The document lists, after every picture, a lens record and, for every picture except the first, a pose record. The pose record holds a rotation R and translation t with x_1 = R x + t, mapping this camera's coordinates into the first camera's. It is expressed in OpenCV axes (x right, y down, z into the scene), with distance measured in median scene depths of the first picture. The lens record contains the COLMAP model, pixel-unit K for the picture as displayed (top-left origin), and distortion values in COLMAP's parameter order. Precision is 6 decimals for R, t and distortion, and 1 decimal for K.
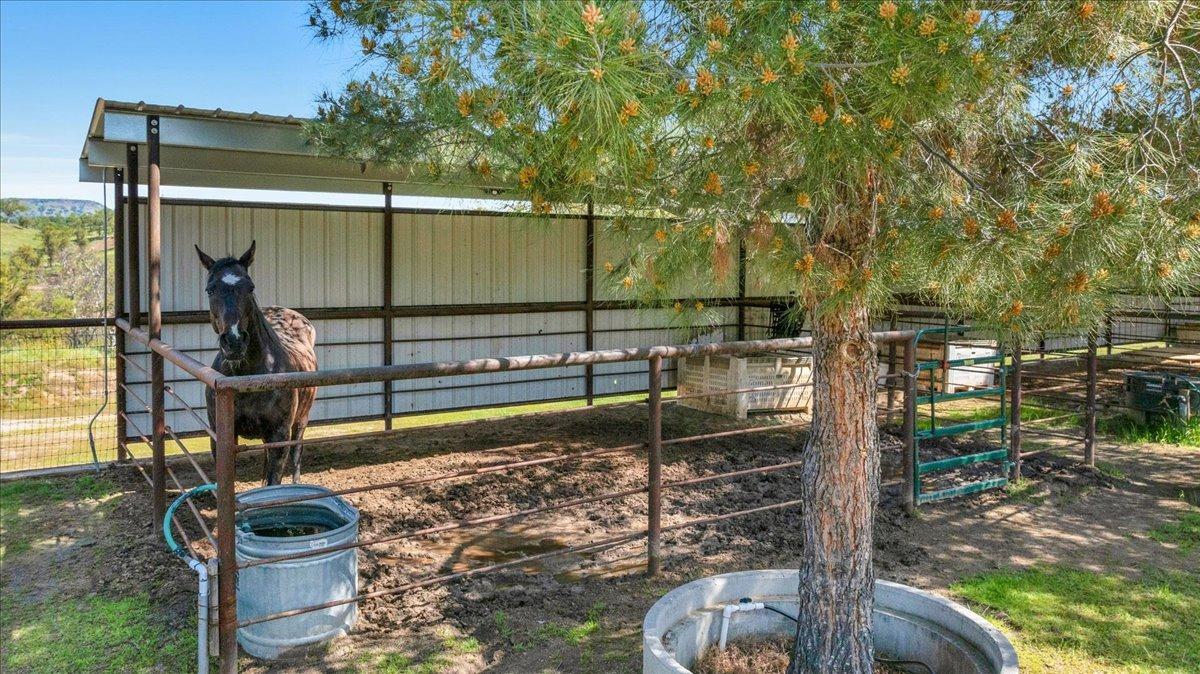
lens RADIAL K [[855.9, 0, 599.3], [0, 855.9, 307.6], [0, 0, 1]] dist [-0.004147, 0.000554]
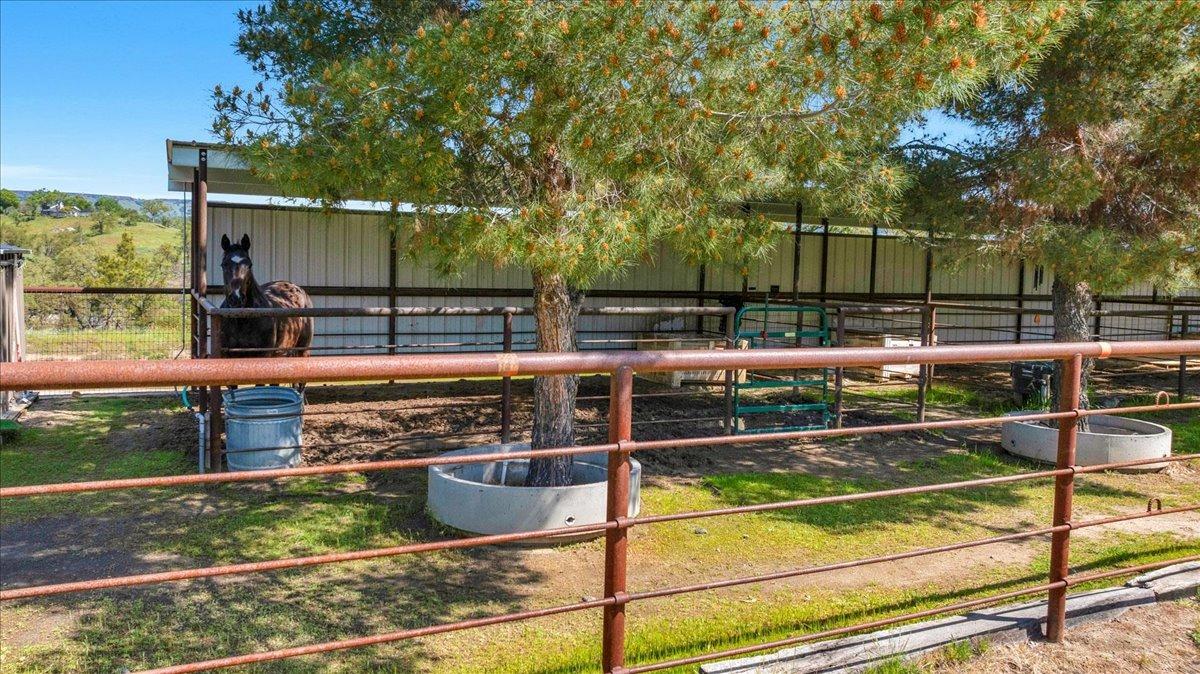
lens RADIAL K [[856.9, 0, 600.0], [0, 856.9, 337.0], [0, 0, 1]] dist [-0.006532, -0.002411]
pose [[0.992131, 0.029122, -0.121768, 0.336611], [-0.025875, 0.999268, 0.028165, 0.042662], [0.122499, -0.024793, 0.992159, -0.386663]]
